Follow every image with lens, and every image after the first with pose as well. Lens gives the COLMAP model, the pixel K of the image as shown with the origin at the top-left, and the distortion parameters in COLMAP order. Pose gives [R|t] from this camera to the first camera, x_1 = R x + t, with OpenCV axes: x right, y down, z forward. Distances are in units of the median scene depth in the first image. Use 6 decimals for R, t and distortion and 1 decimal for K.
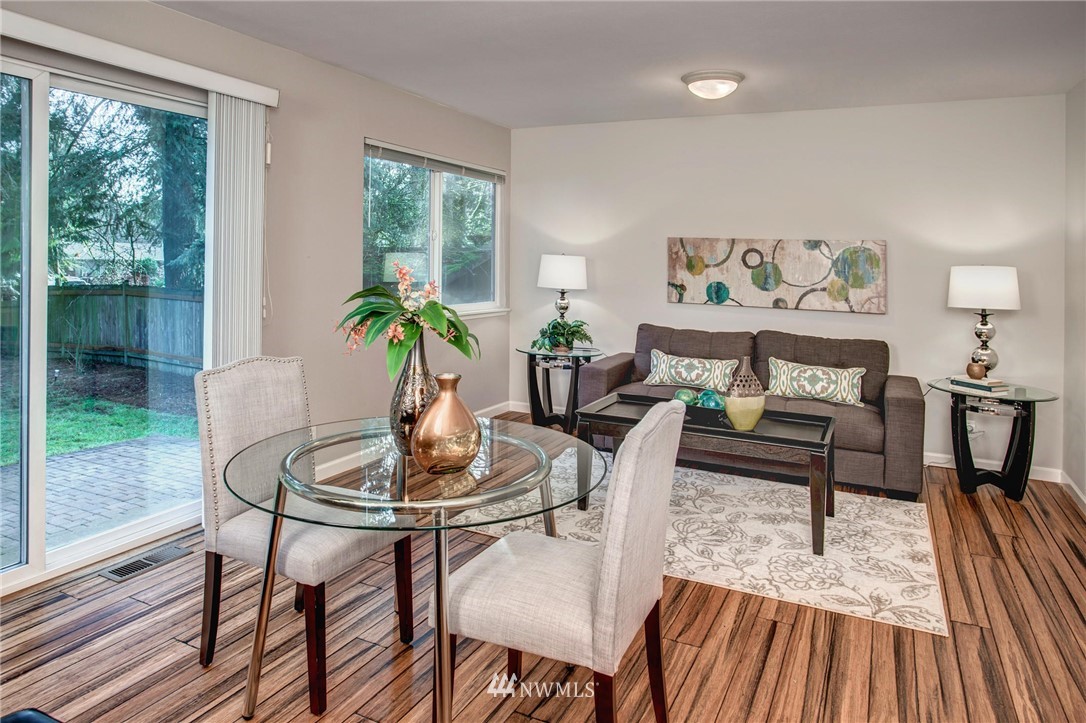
lens RADIAL K [[740.3, 0, 489.7], [0, 740.3, 226.3], [0, 0, 1]] dist [0.003926, 0.002835]
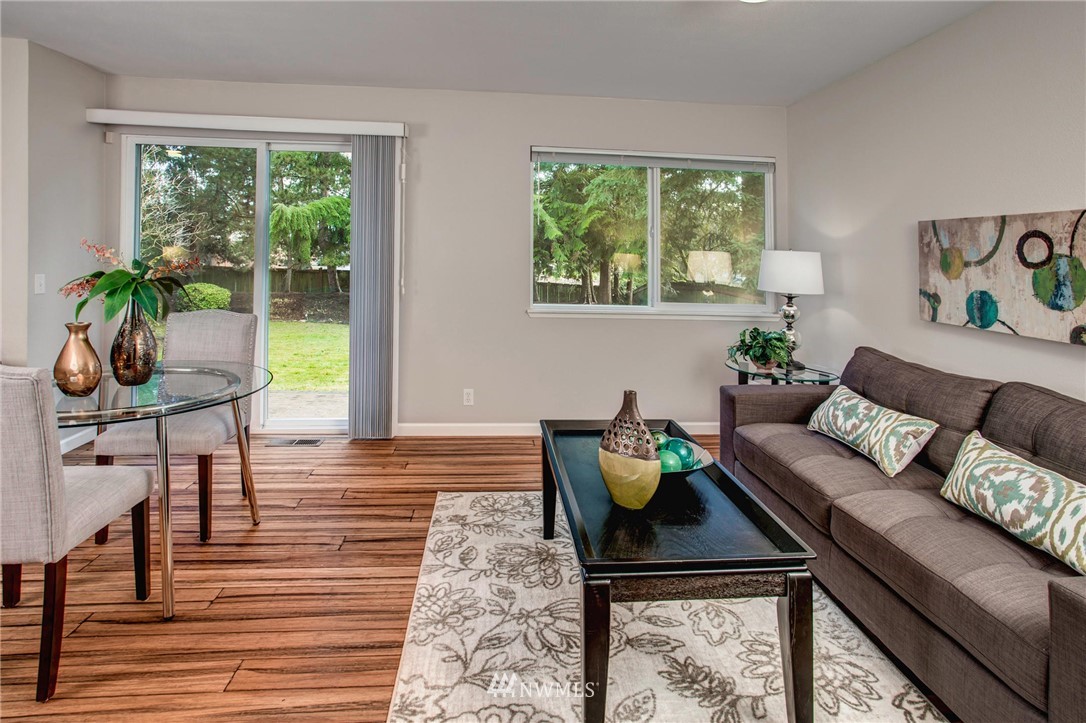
lens RADIAL K [[576.4, 0, 534.6], [0, 576.4, 232.2], [0, 0, 1]] dist [-0.000337, 0.000839]
pose [[0.545461, -0.037921, -0.837278, 0.572815], [0.017169, 0.999272, -0.034073, 0.043655], [0.837960, 0.004210, 0.545715, 0.519457]]
